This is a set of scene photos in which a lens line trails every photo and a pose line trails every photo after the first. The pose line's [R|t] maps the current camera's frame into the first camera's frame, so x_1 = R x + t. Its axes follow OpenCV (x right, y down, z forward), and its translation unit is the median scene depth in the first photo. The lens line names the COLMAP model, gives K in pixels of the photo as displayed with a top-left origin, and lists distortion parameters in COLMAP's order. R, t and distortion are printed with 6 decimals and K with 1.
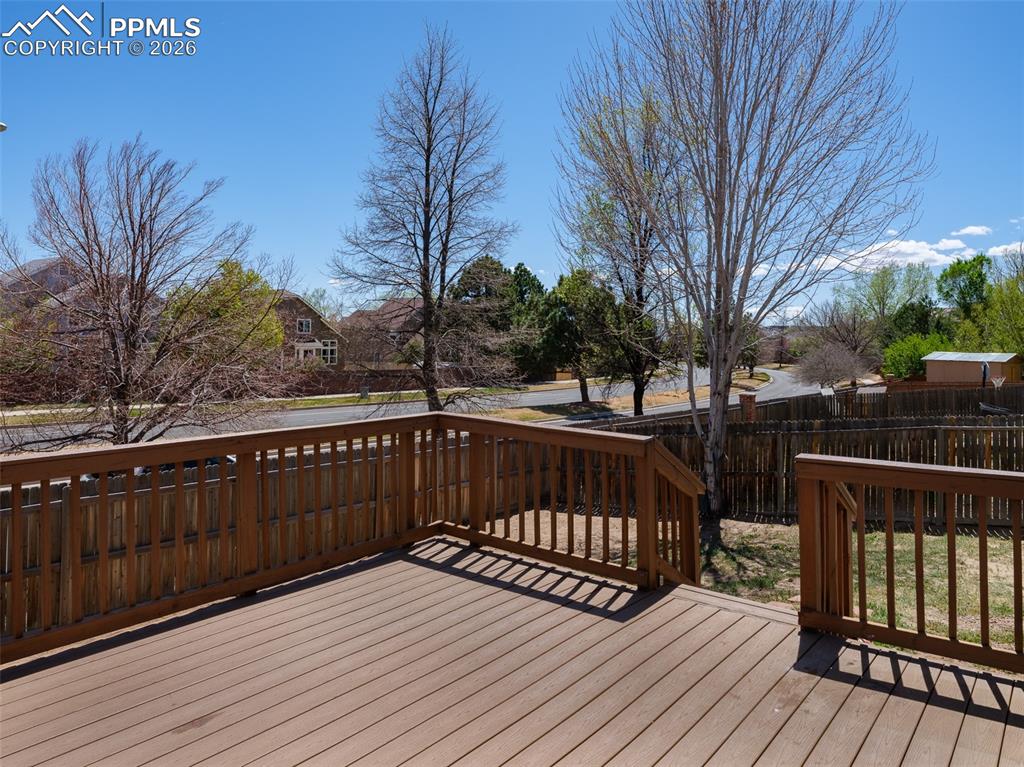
lens RADIAL K [[756.1, 0, 511.2], [0, 756.1, 382.5], [0, 0, 1]] dist [0.002769, -0.003148]
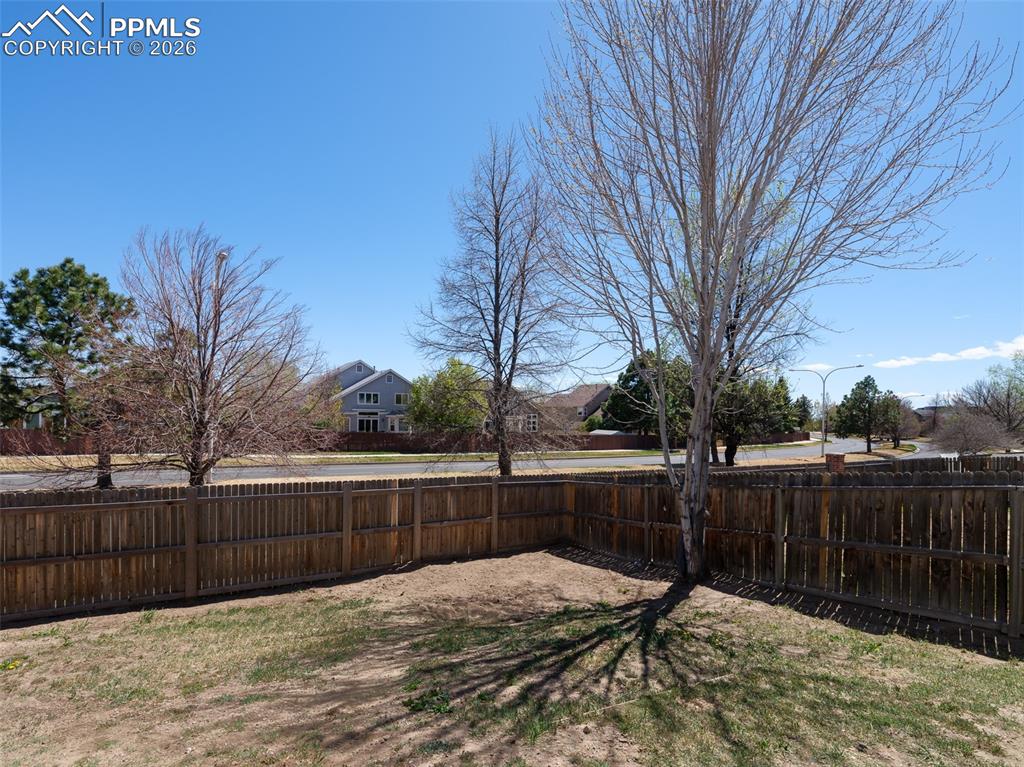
lens RADIAL K [[503.4, 0, 525.0], [0, 503.4, 439.8], [0, 0, 1]] dist [-0.000106, 0.000530]
pose [[0.934261, 0.014224, -0.356306, 0.288437], [-0.022215, 0.999585, -0.018345, 0.031527], [0.355897, 0.025055, 0.934189, 0.391355]]
